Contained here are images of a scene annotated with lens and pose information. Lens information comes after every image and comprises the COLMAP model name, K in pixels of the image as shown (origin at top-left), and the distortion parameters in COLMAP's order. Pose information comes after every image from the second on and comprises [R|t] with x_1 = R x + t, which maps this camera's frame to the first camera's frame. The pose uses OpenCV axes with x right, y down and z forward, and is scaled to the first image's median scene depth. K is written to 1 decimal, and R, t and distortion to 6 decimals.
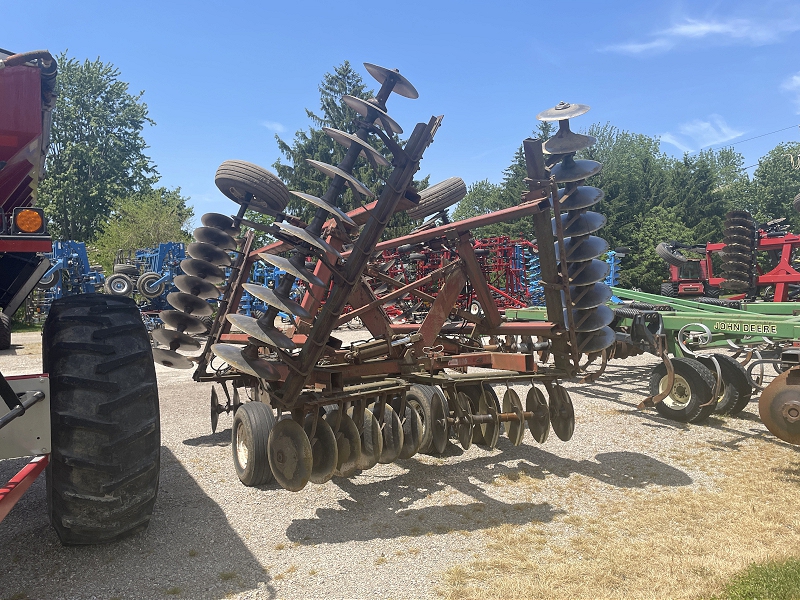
lens RADIAL K [[599.3, 0, 391.6], [0, 599.3, 299.8], [0, 0, 1]] dist [0.093854, -0.126172]
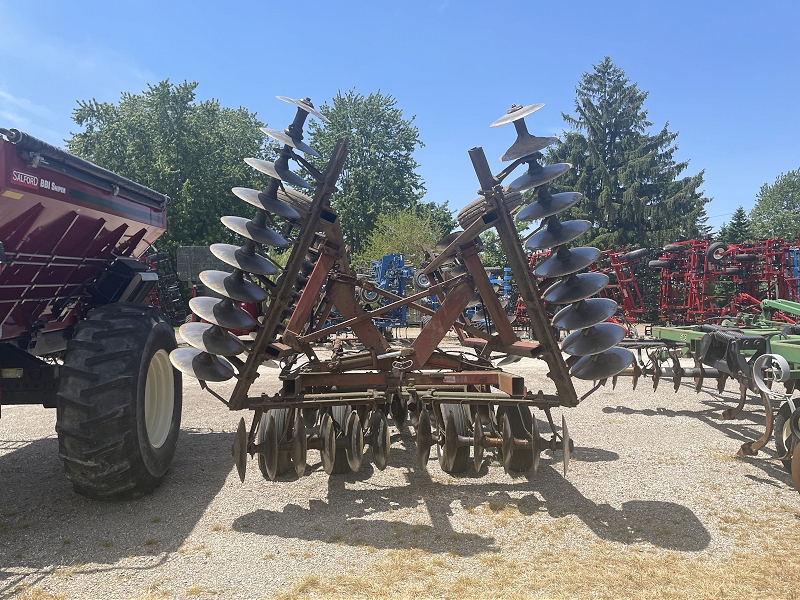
lens RADIAL K [[599.3, 0, 391.6], [0, 599.3, 299.8], [0, 0, 1]] dist [0.093854, -0.126172]
pose [[0.898801, 0.017636, -0.438002, 0.429749], [-0.023060, 0.999709, -0.007068, -0.015318], [0.437750, 0.016453, 0.898946, 0.079363]]
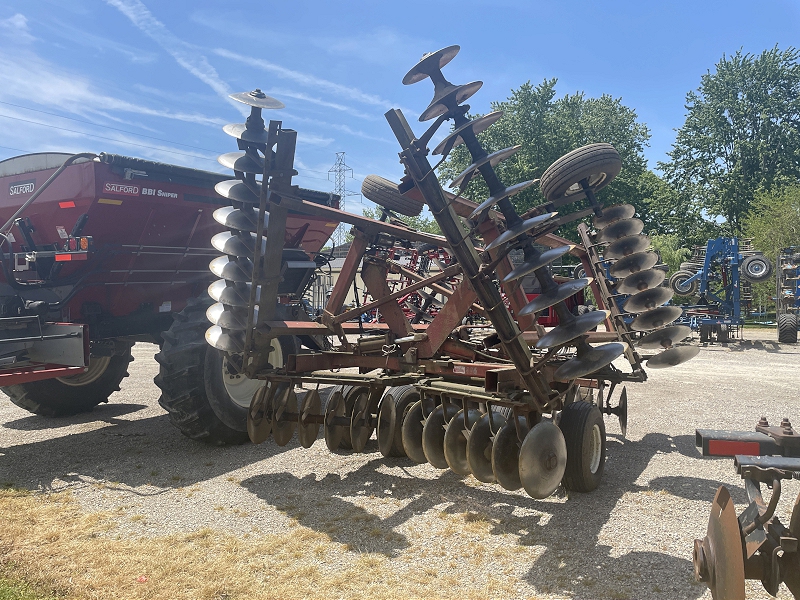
lens RADIAL K [[596.3, 0, 407.8], [0, 596.3, 299.8], [0, 0, 1]] dist [0.090240, -0.121493]
pose [[0.490821, 0.034197, -0.870589, 0.800454], [-0.032513, 0.999252, 0.020921, -0.013653], [0.870653, 0.018037, 0.491566, 0.488813]]
